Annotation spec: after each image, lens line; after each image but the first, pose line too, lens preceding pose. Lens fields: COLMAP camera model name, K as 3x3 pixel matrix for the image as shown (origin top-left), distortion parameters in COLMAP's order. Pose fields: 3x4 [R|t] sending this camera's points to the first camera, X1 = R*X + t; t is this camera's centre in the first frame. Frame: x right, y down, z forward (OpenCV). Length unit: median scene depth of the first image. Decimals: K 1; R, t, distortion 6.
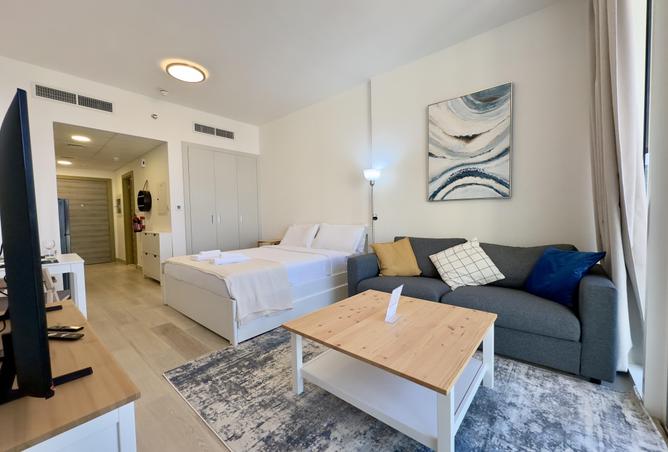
lens RADIAL K [[274.3, 0, 333.0], [0, 274.3, 224.1], [0, 0, 1]] dist [-0.000813, -0.000034]
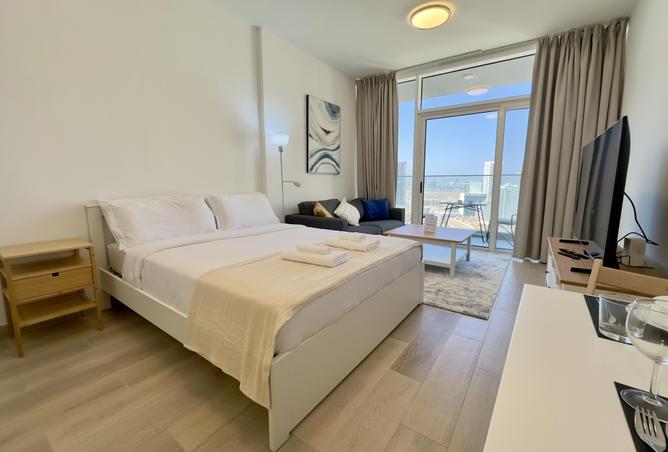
lens RADIAL K [[274.3, 0, 334.0], [0, 274.3, 221.6], [0, 0, 1]] dist [-0.000813, -0.000034]
pose [[-0.082815, -0.112162, 0.990233, -1.054128], [0.044554, 0.992236, 0.116115, 0.001129], [-0.995568, 0.053735, -0.077175, 1.108282]]
